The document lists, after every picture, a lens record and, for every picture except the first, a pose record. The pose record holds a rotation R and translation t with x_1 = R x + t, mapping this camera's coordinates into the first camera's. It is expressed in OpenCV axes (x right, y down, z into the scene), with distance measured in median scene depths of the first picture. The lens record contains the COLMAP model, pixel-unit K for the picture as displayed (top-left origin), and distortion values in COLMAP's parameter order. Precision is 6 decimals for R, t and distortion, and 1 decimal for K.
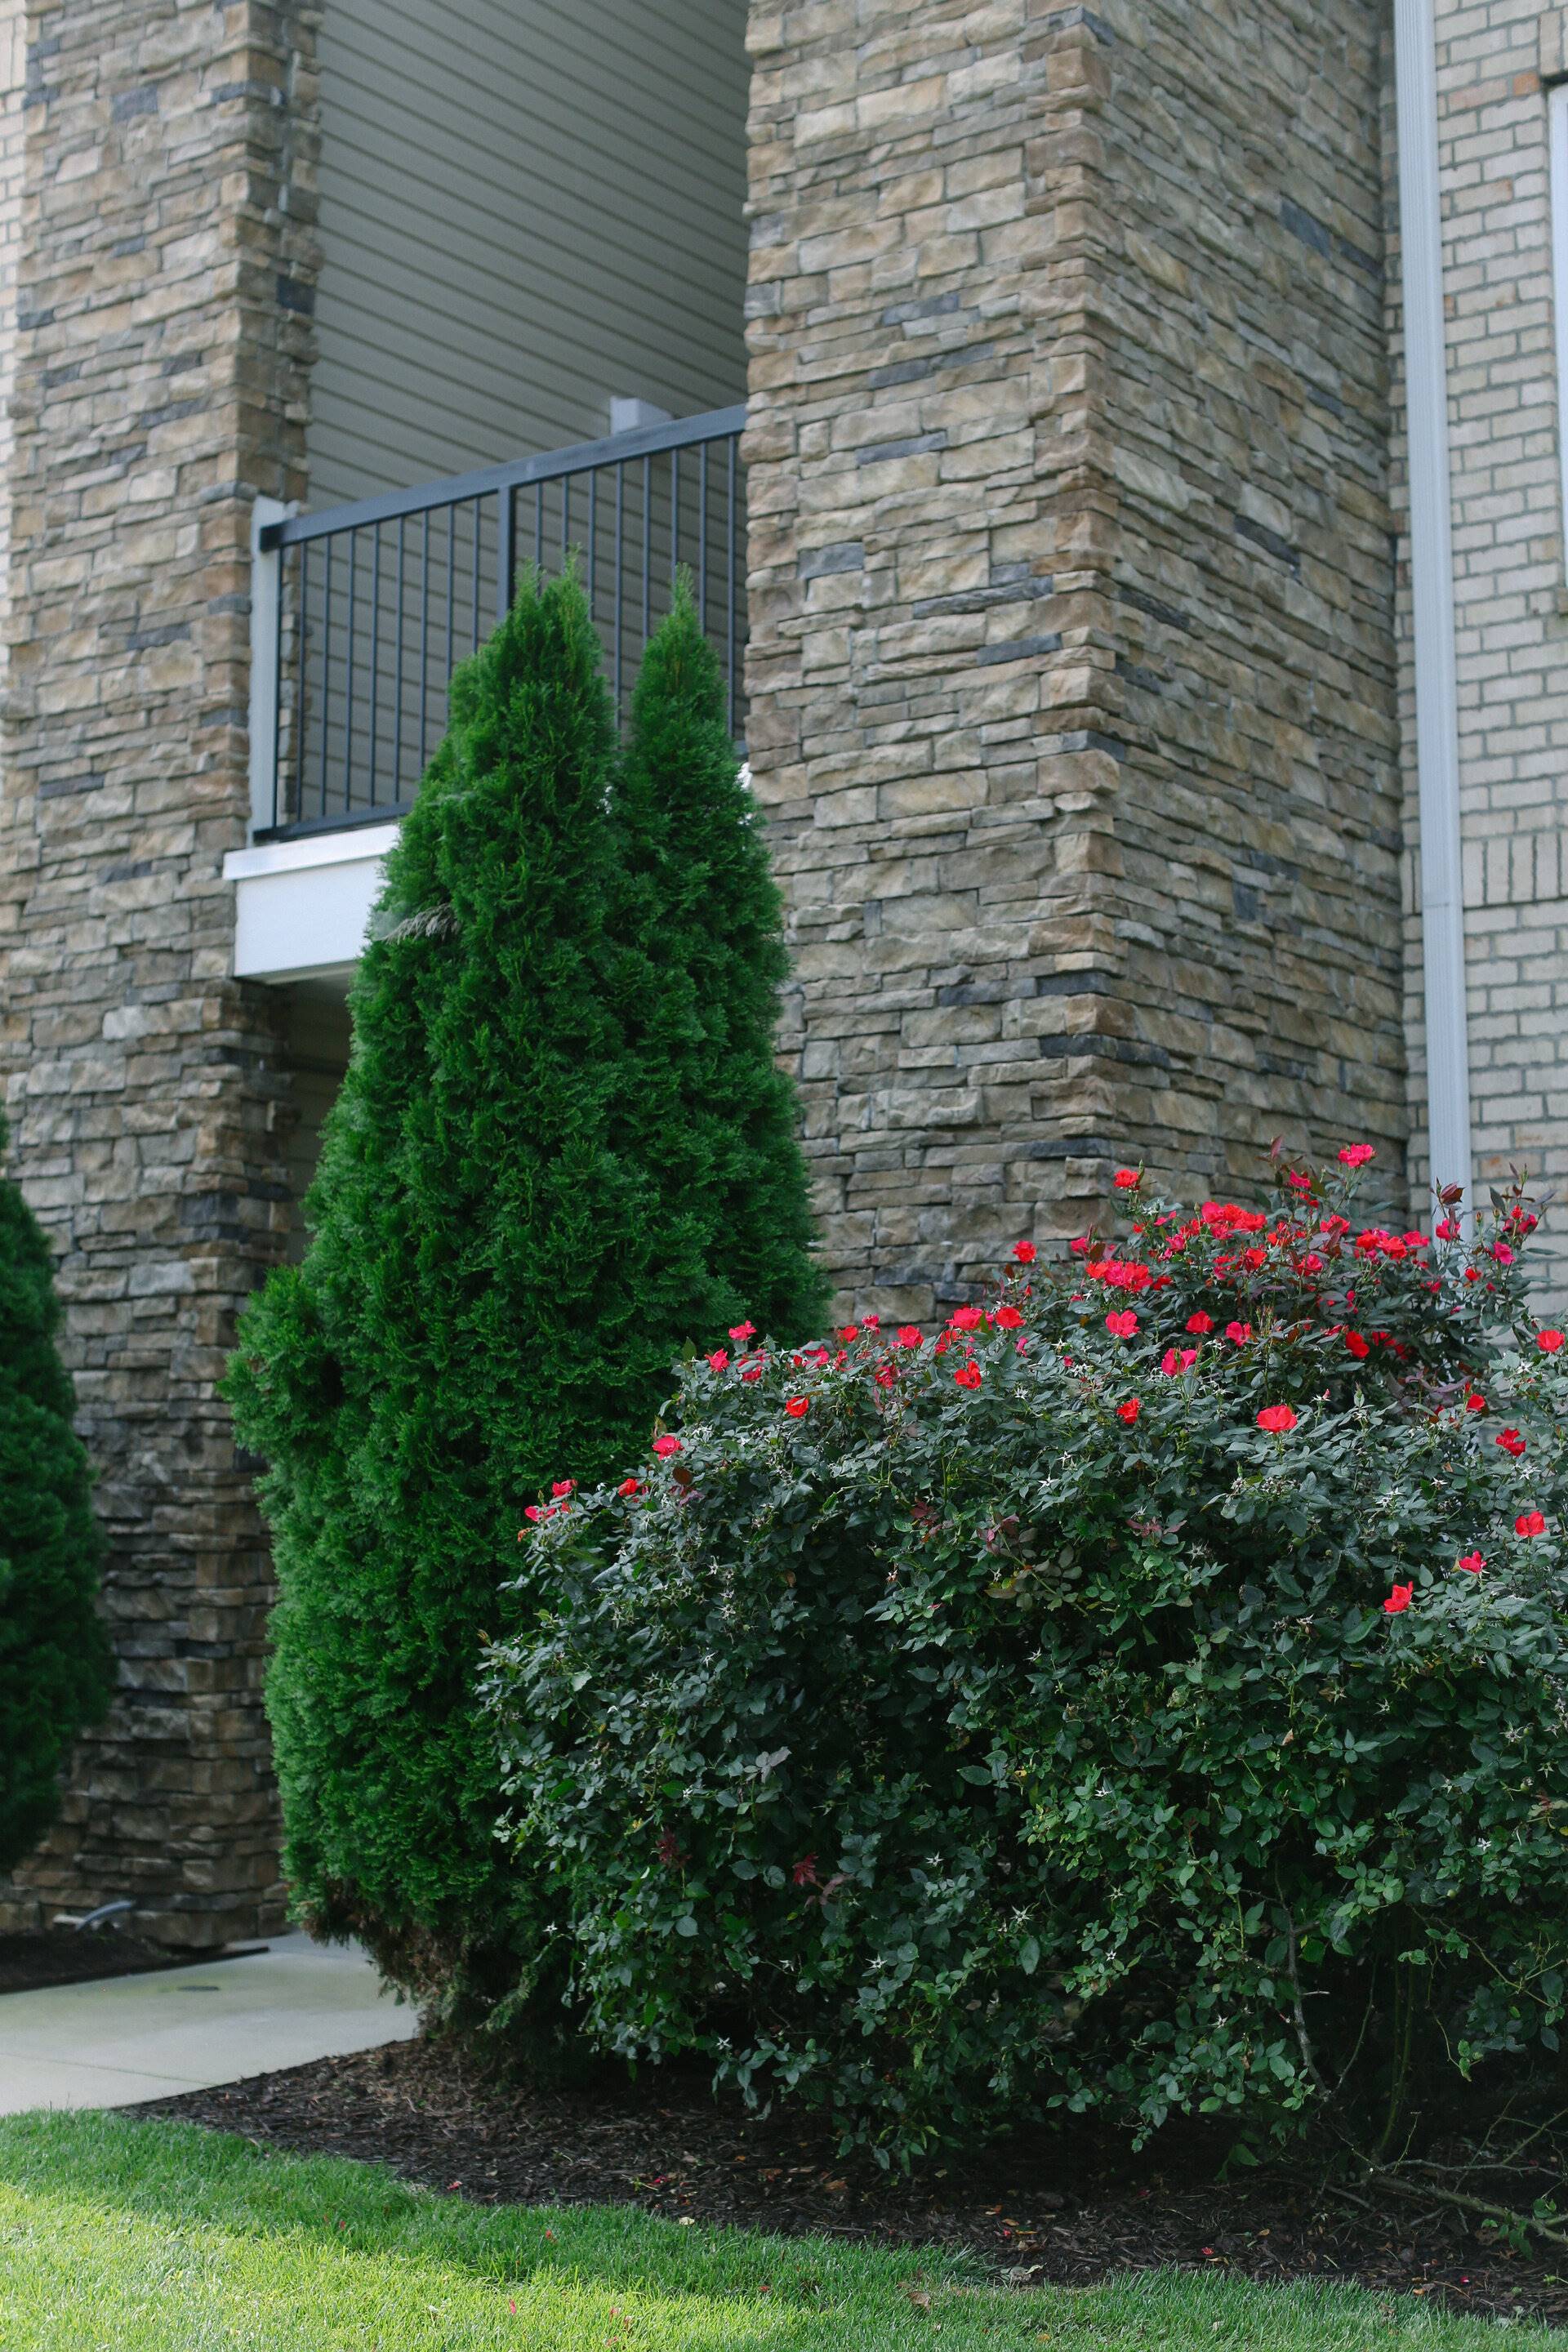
lens RADIAL K [[3416.9, 0, 783.4], [0, 3416.9, 1169.8], [0, 0, 1]] dist [-0.095071, 0.000000]
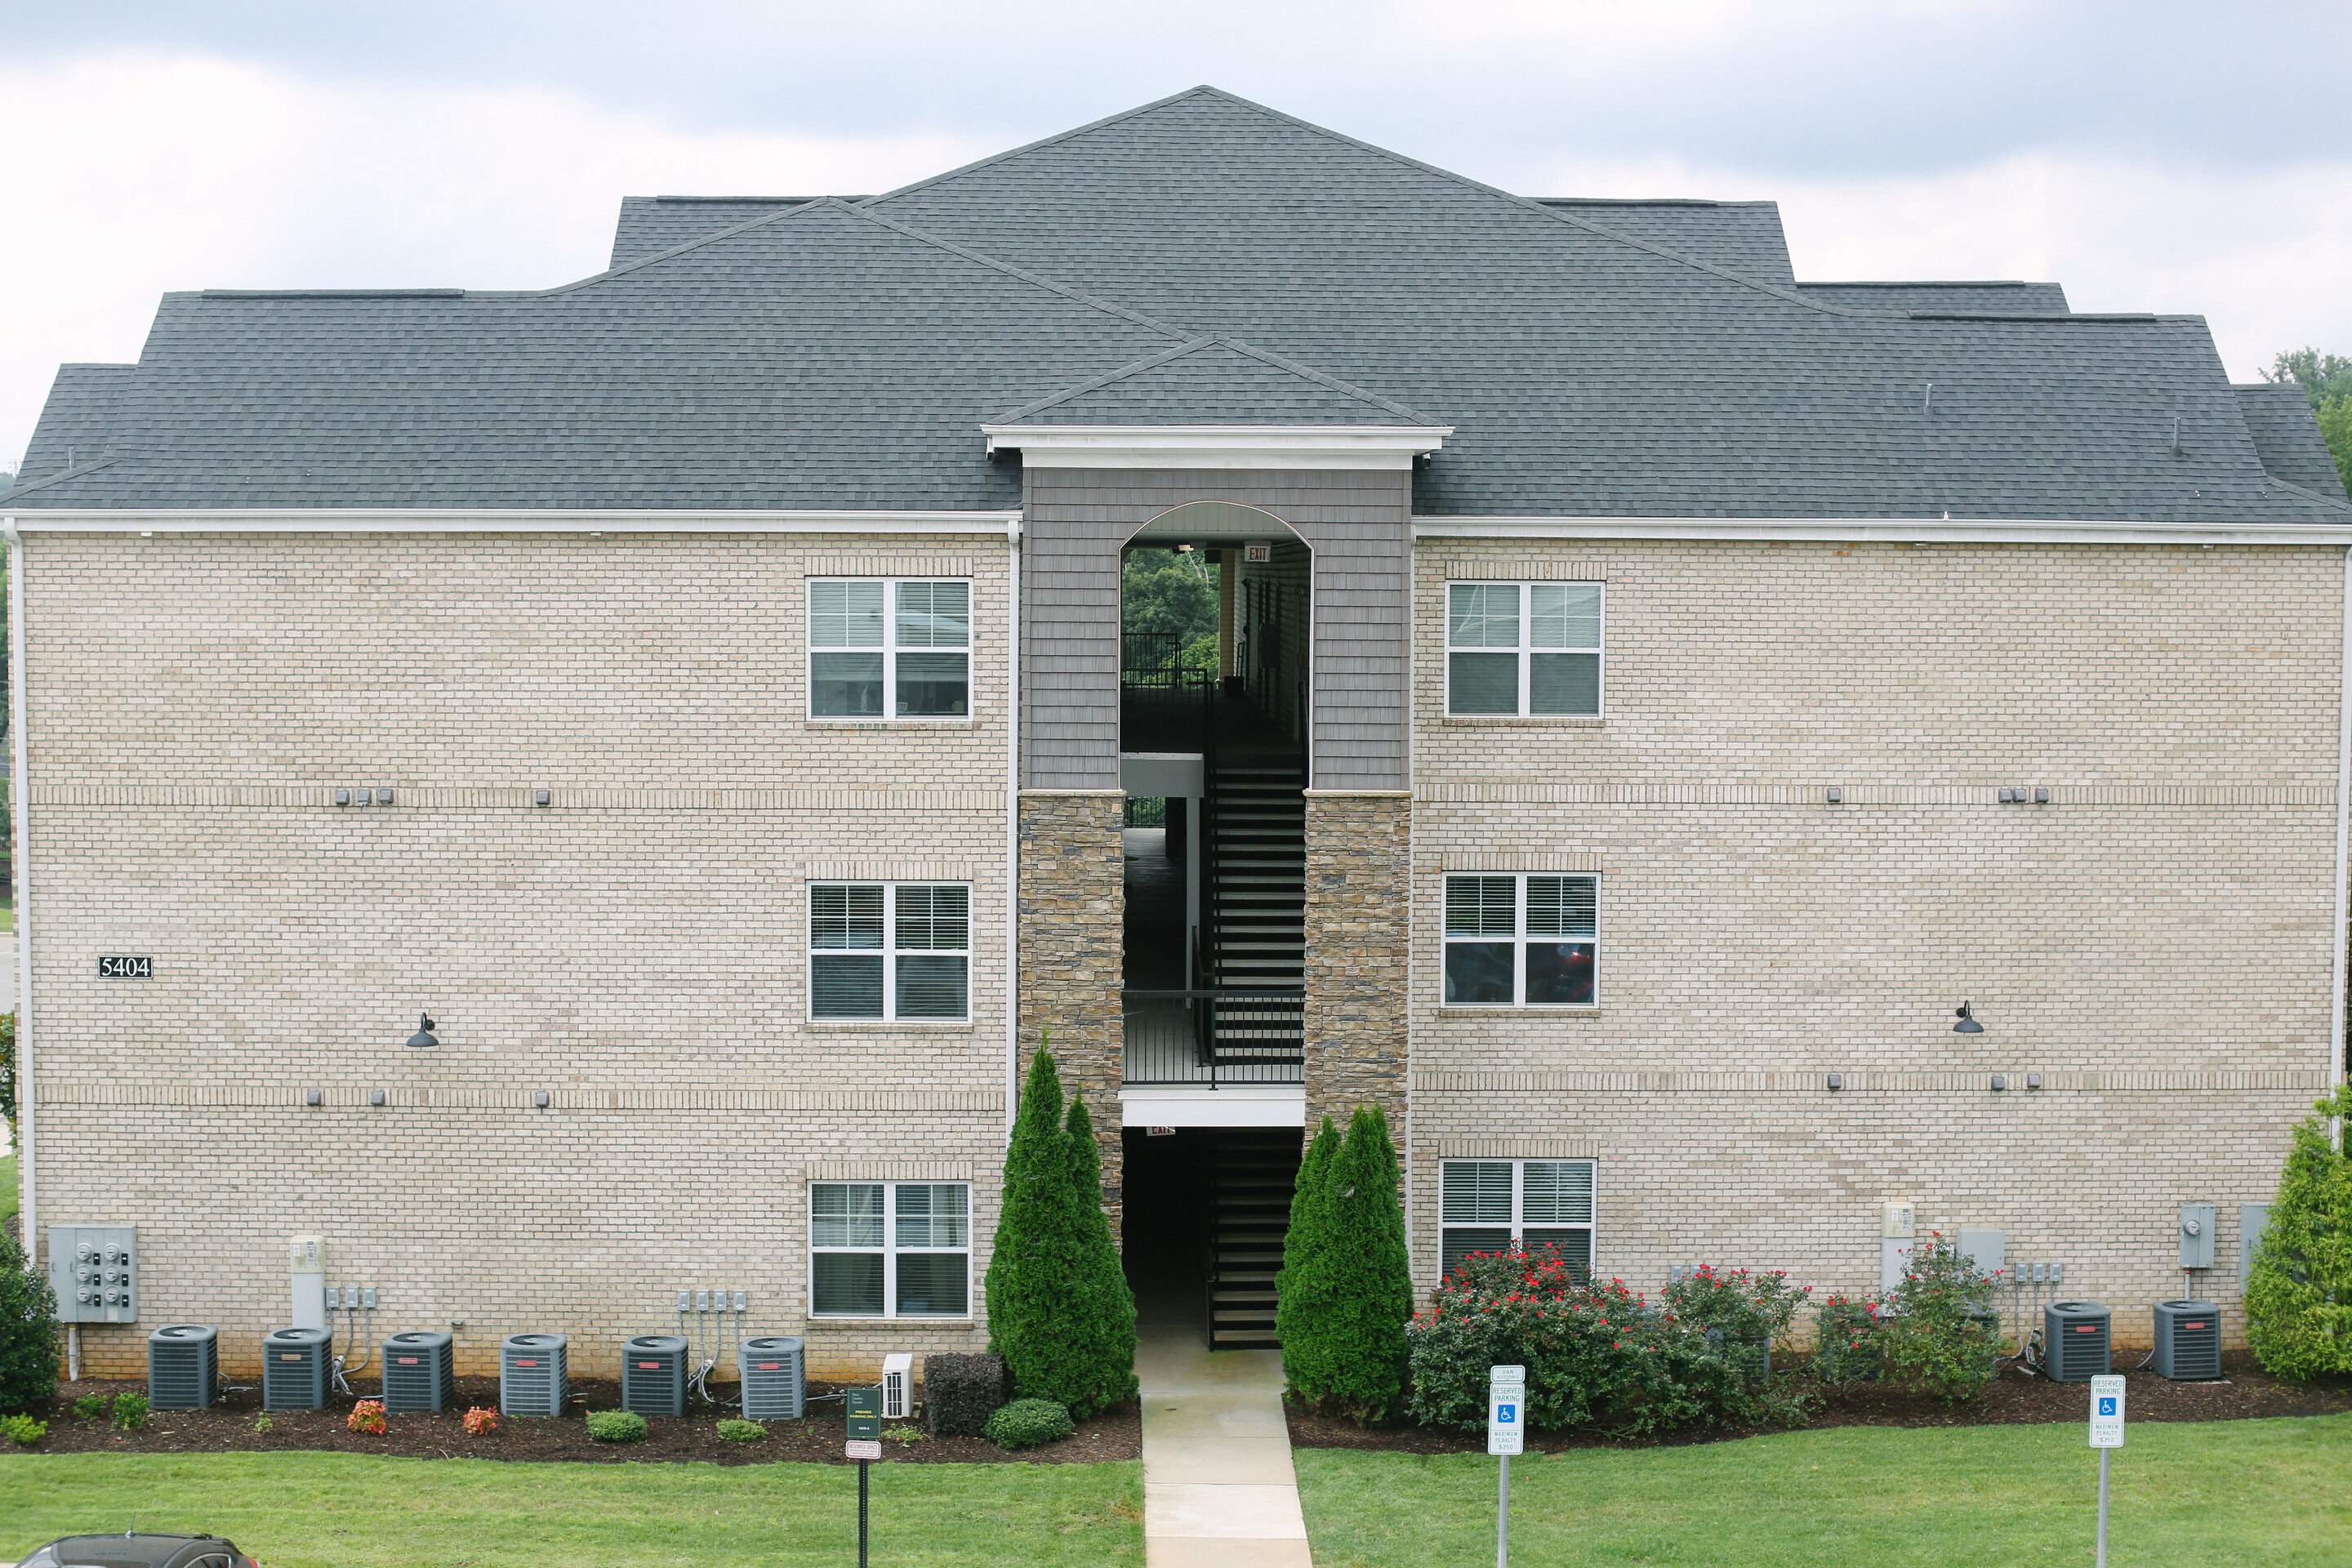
lens RADIAL K [[3416.9, 0, 1177.2], [0, 3416.9, 786.3], [0, 0, 1]] dist [-0.095071, 0.000000]
pose [[0.812503, -0.019999, 0.582614, -2.267382], [-0.070699, 0.988654, 0.132532, -0.918687], [-0.578654, -0.148873, 0.801870, -1.890756]]
